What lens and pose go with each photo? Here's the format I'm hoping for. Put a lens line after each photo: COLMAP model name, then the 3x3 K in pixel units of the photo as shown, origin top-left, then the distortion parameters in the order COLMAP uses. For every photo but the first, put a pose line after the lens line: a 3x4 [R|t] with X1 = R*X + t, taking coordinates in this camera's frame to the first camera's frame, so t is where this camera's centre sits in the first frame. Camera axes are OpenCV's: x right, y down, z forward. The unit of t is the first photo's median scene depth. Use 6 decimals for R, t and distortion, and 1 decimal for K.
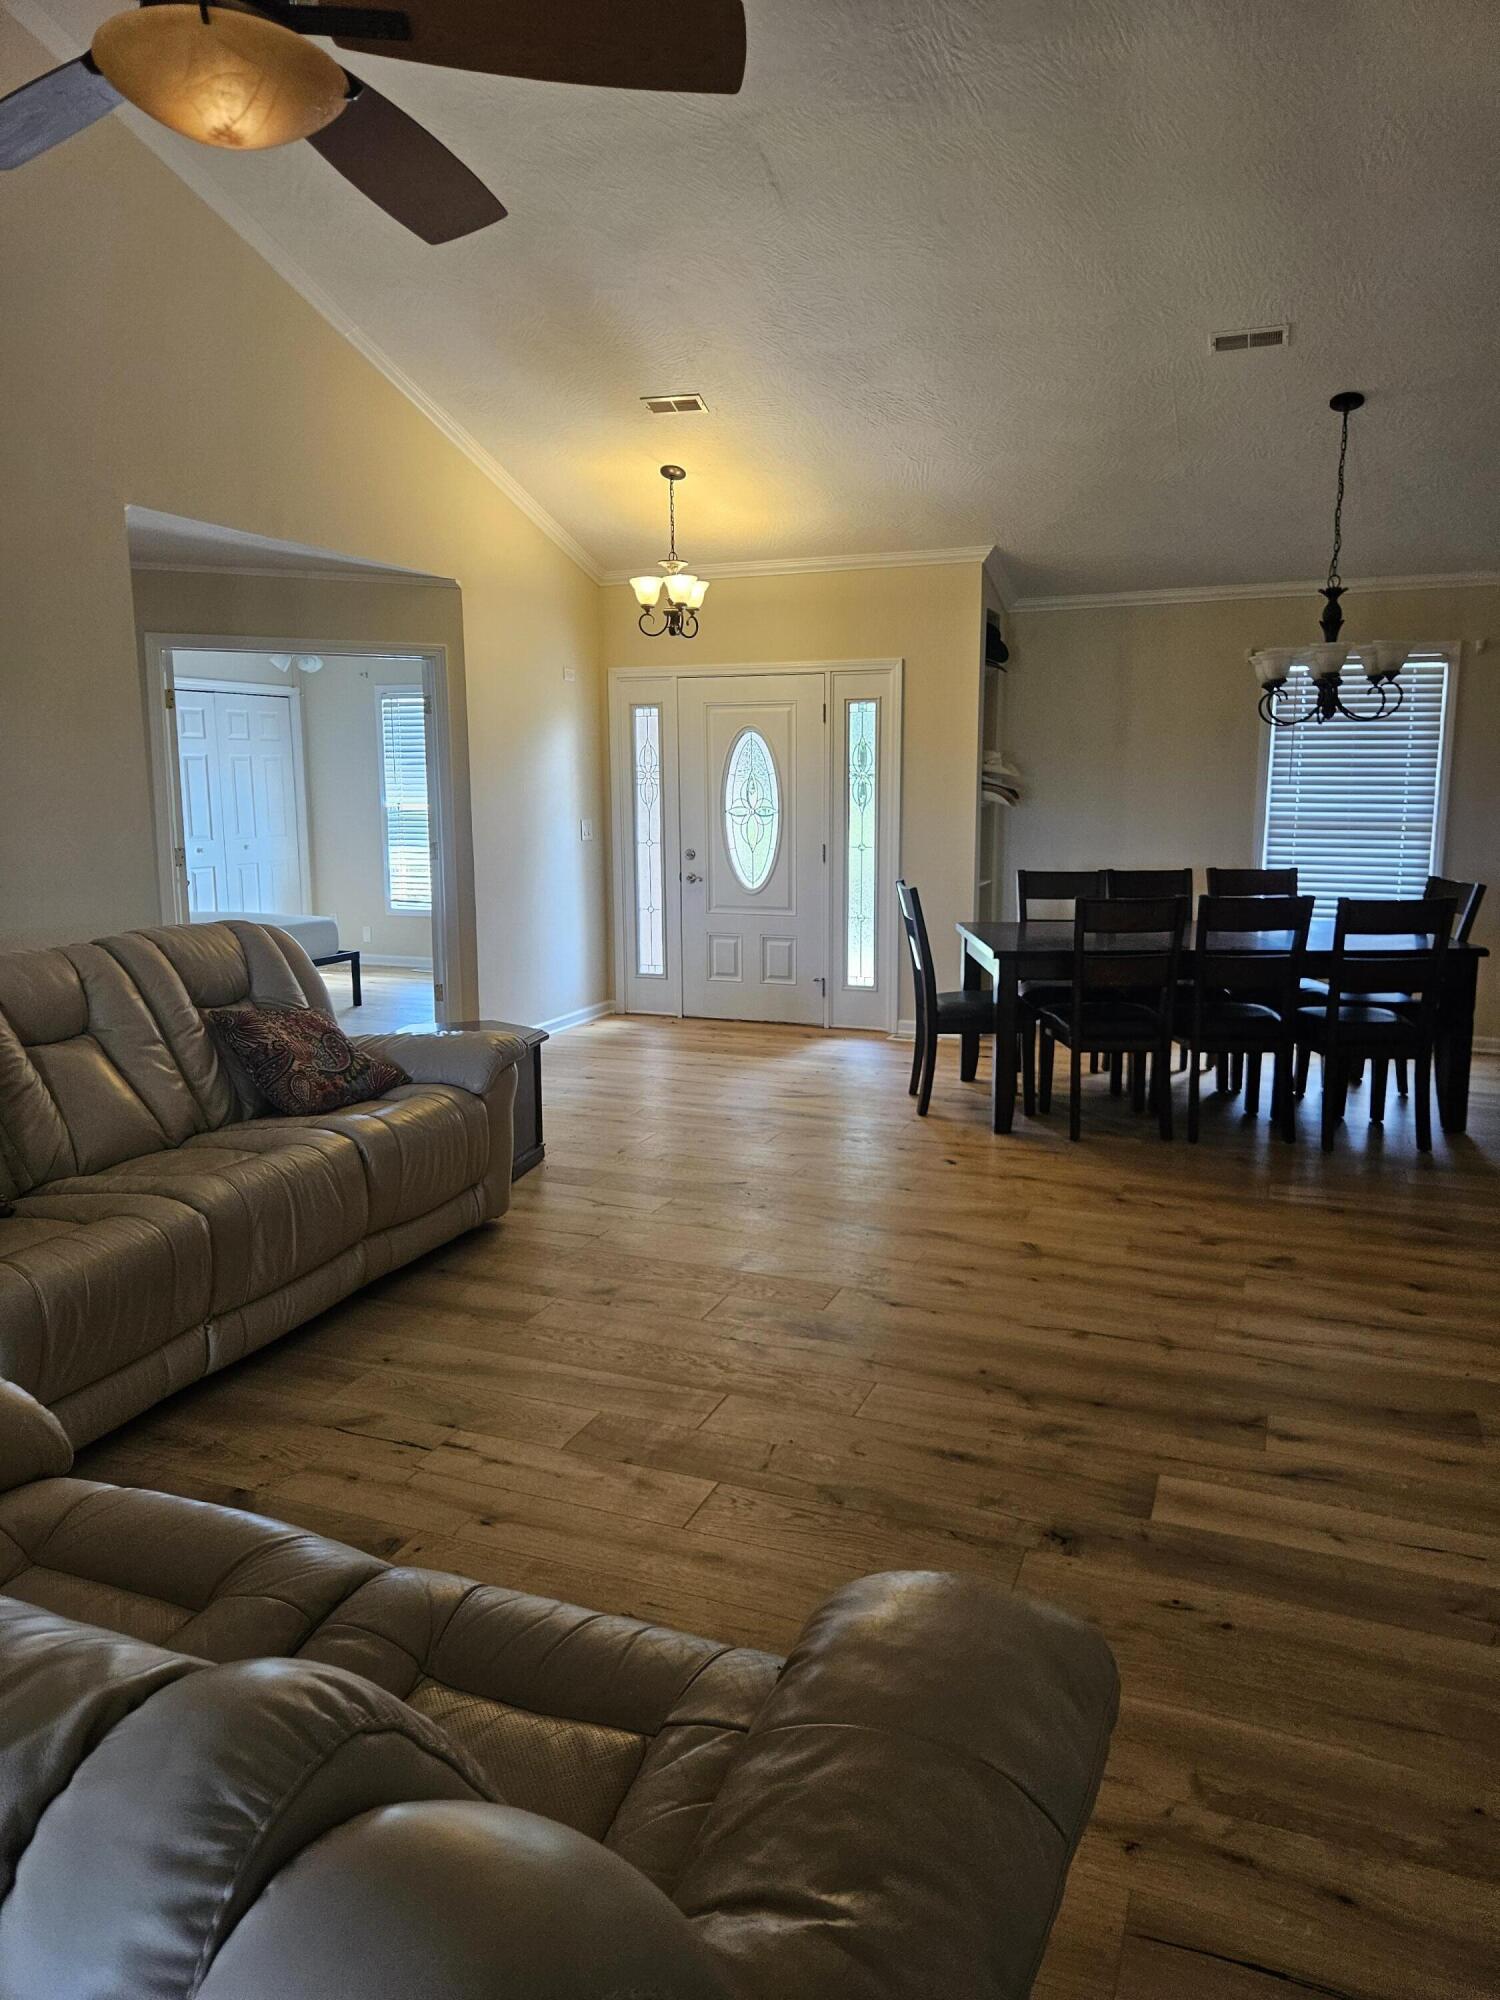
lens RADIAL K [[1353.6, 0, 747.2], [0, 1353.6, 997.1], [0, 0, 1]] dist [0.045223, -0.013589]
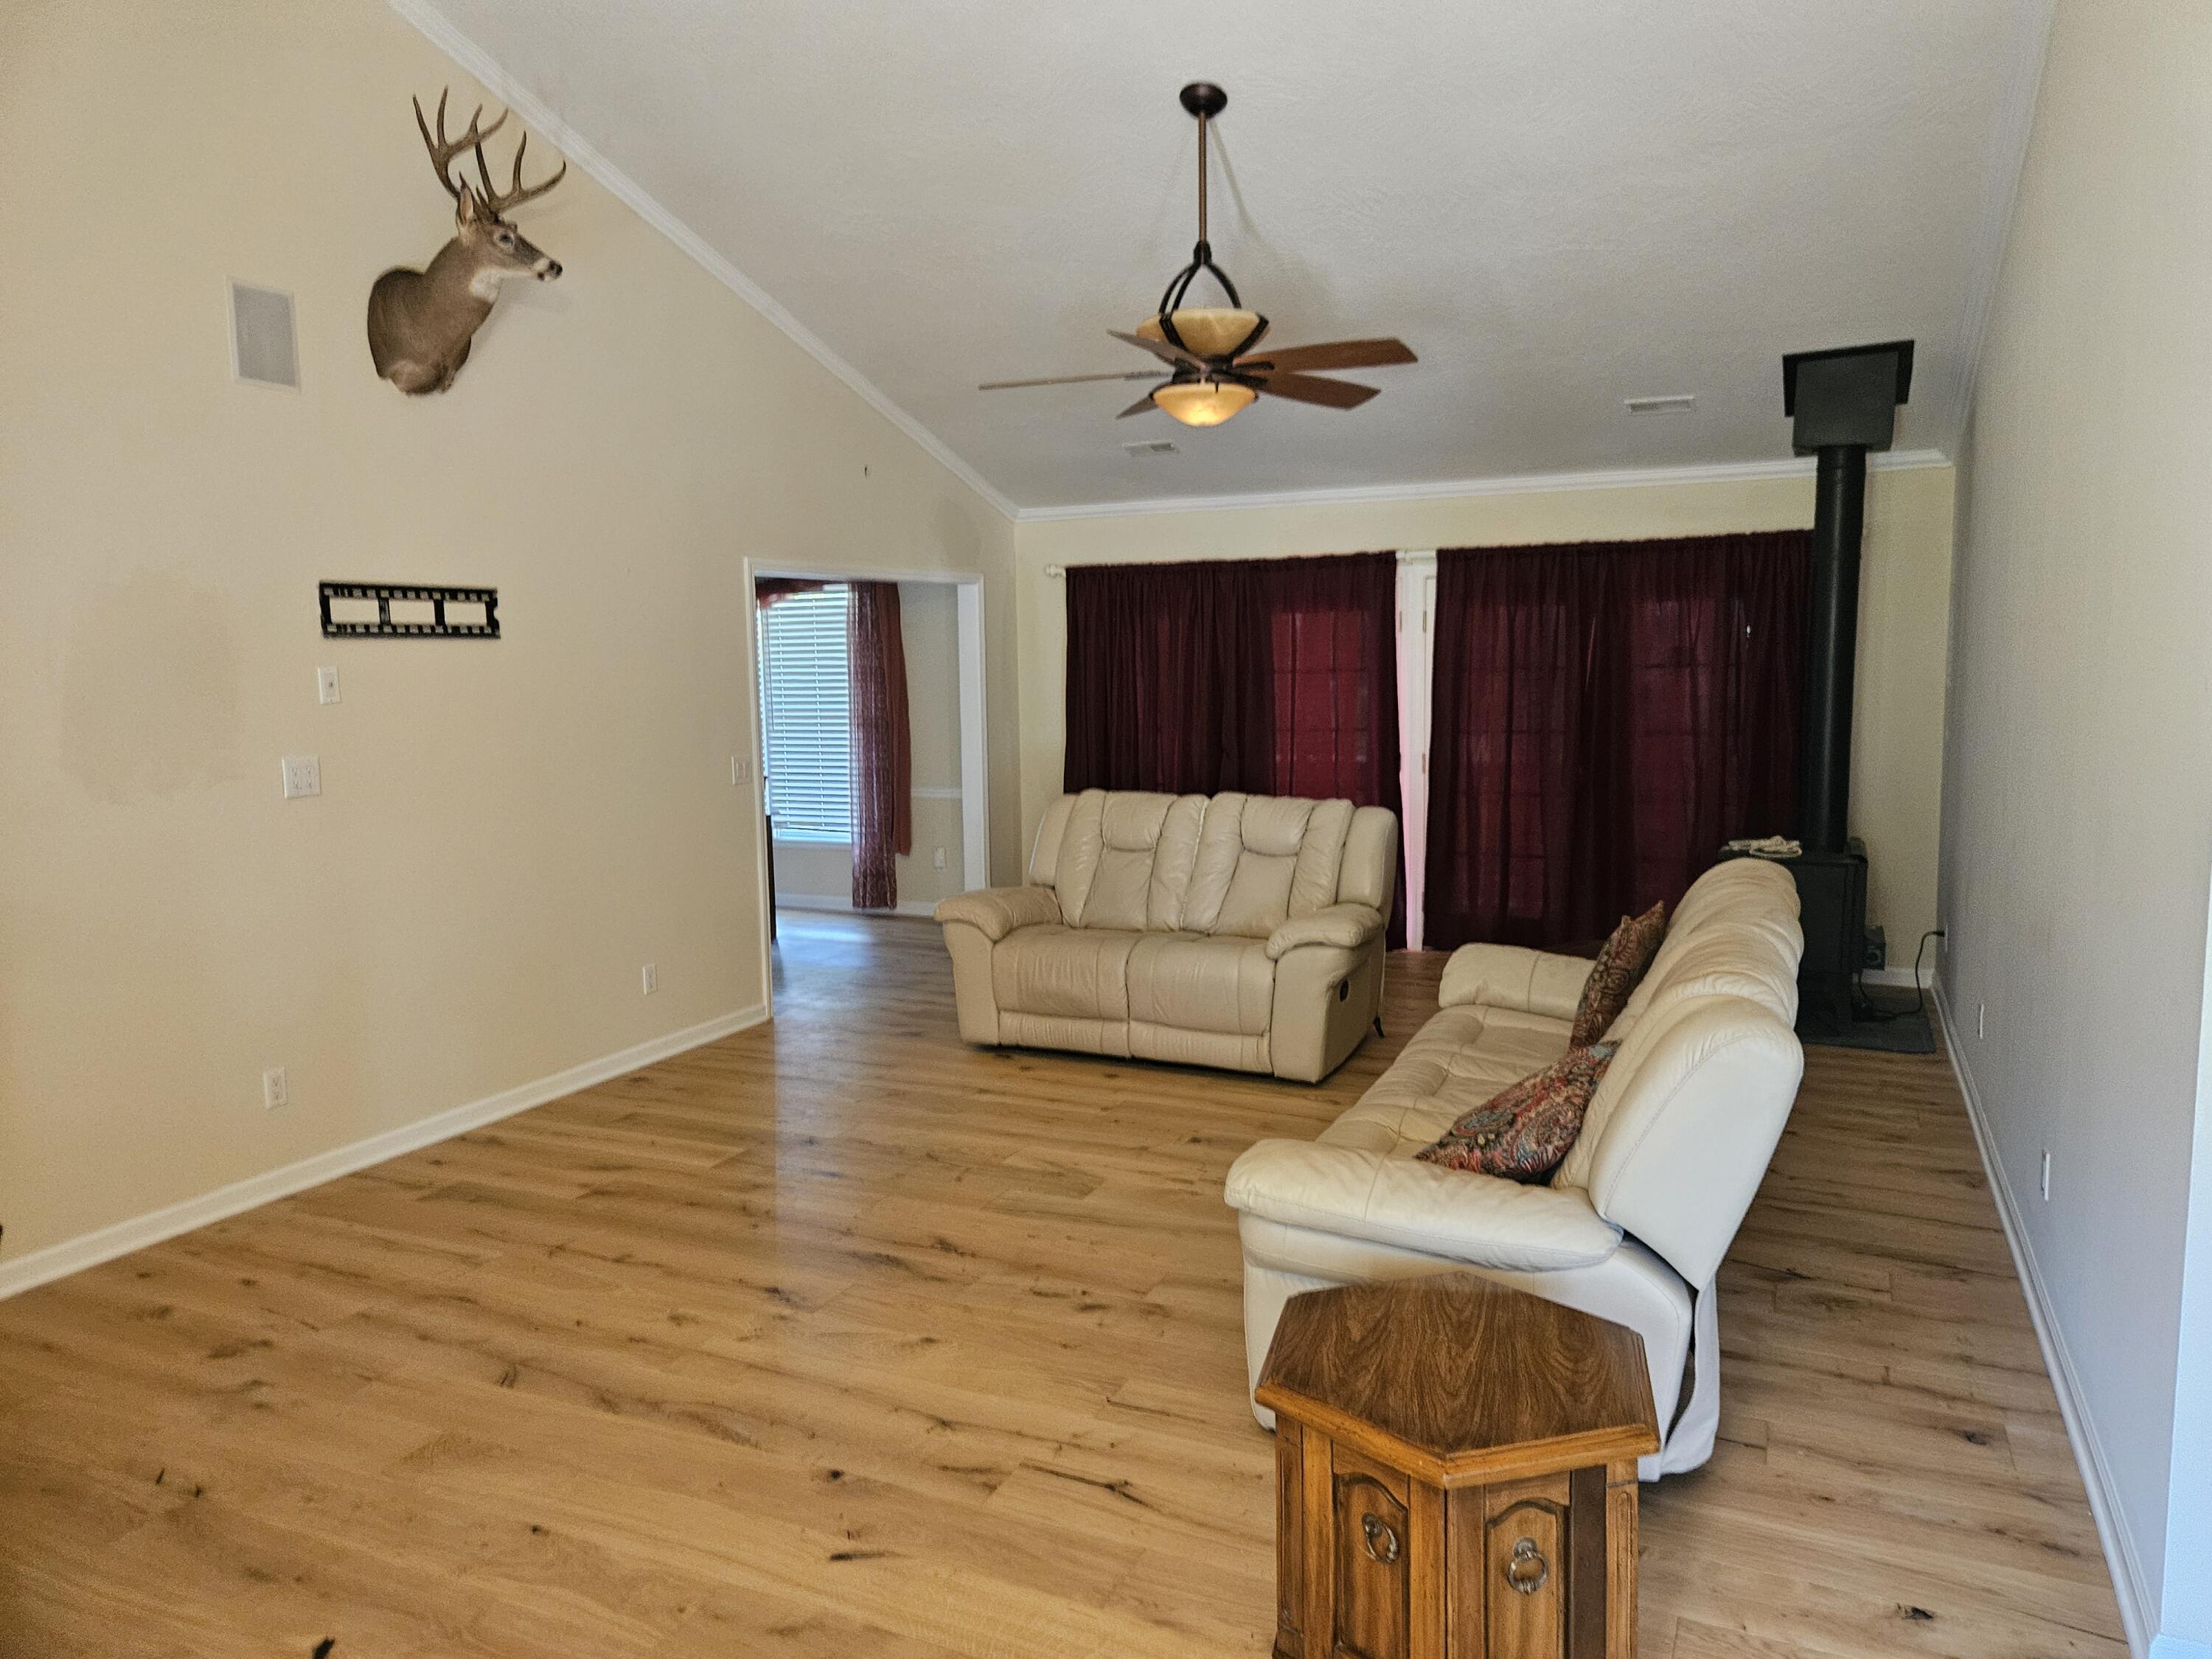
lens RADIAL K [[1497.1, 0, 1118.5], [0, 1497.1, 822.0], [0, 0, 1]] dist [0.045223, -0.013589]
pose [[-0.998910, 0.010303, 0.045537, -0.162271], [0.022490, 0.960918, 0.275917, -0.329997], [-0.040914, 0.276640, -0.960102, 1.744826]]
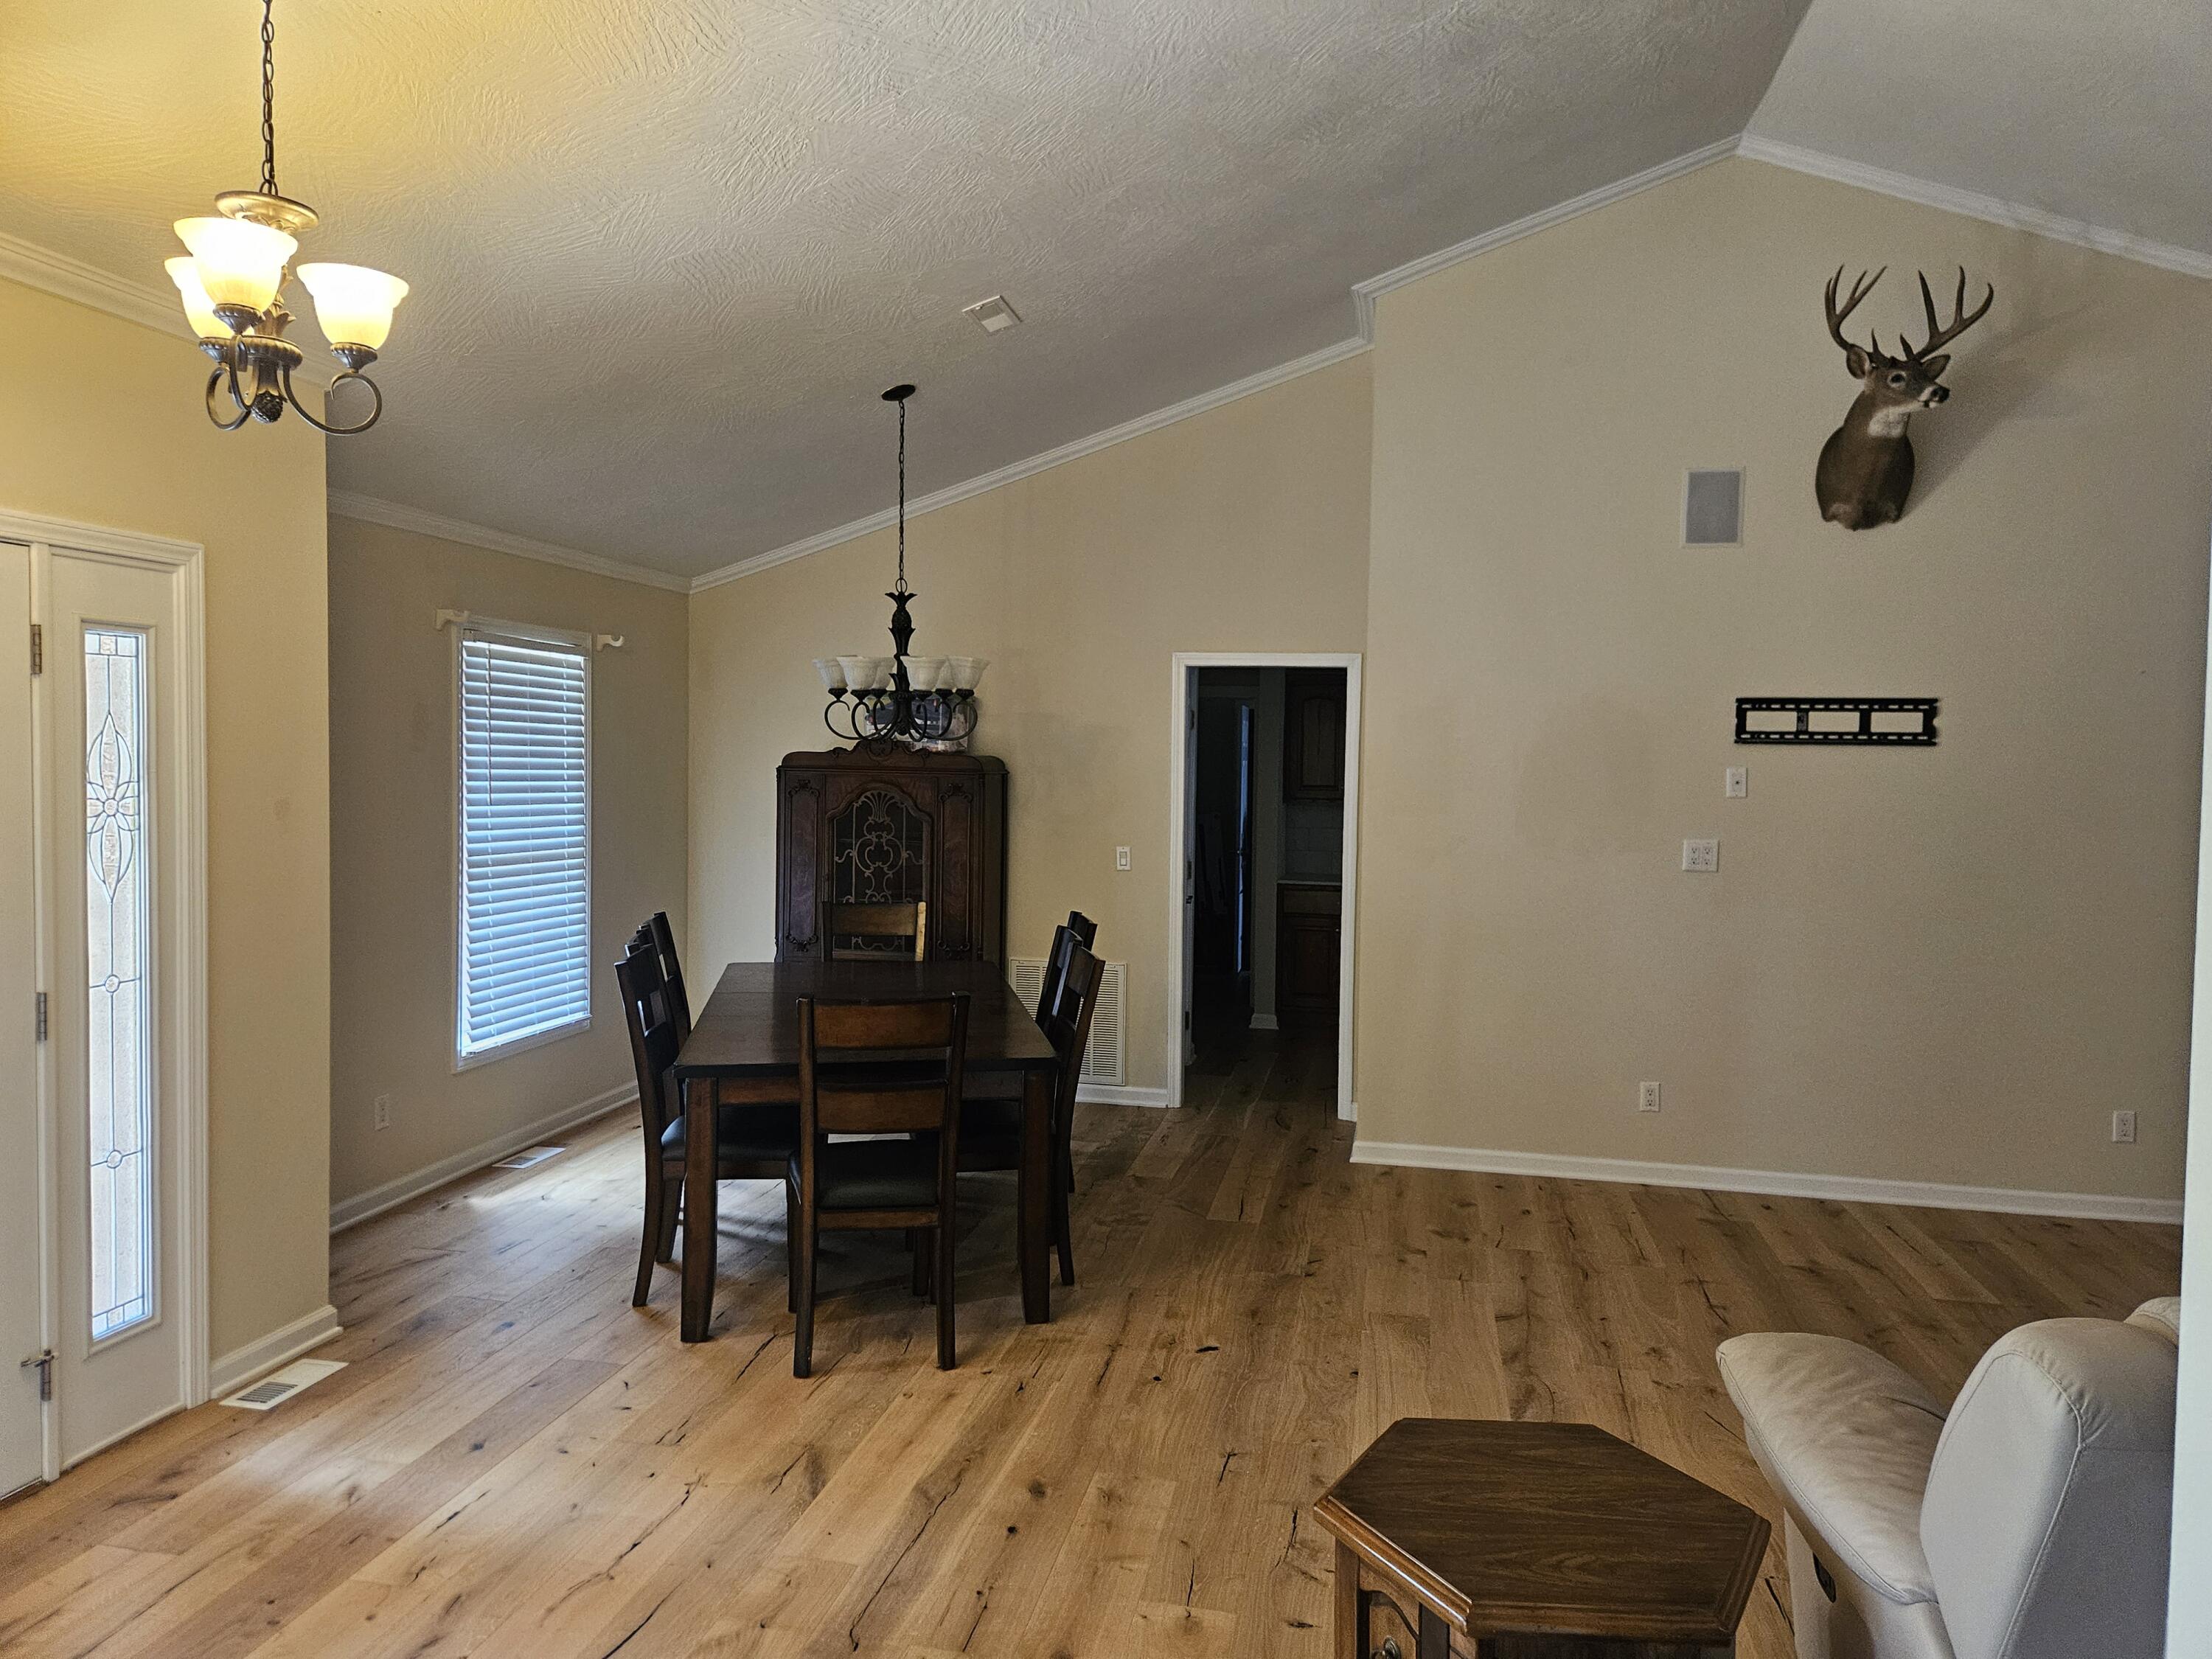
lens RADIAL K [[1497.1, 0, 1103.8], [0, 1497.1, 826.3], [0, 0, 1]] dist [0.045223, -0.013589]
pose [[-0.182160, -0.049543, 0.982020, -0.767094], [0.146459, 0.986221, 0.076923, -0.277972], [-0.972300, 0.157838, -0.172394, 1.445526]]
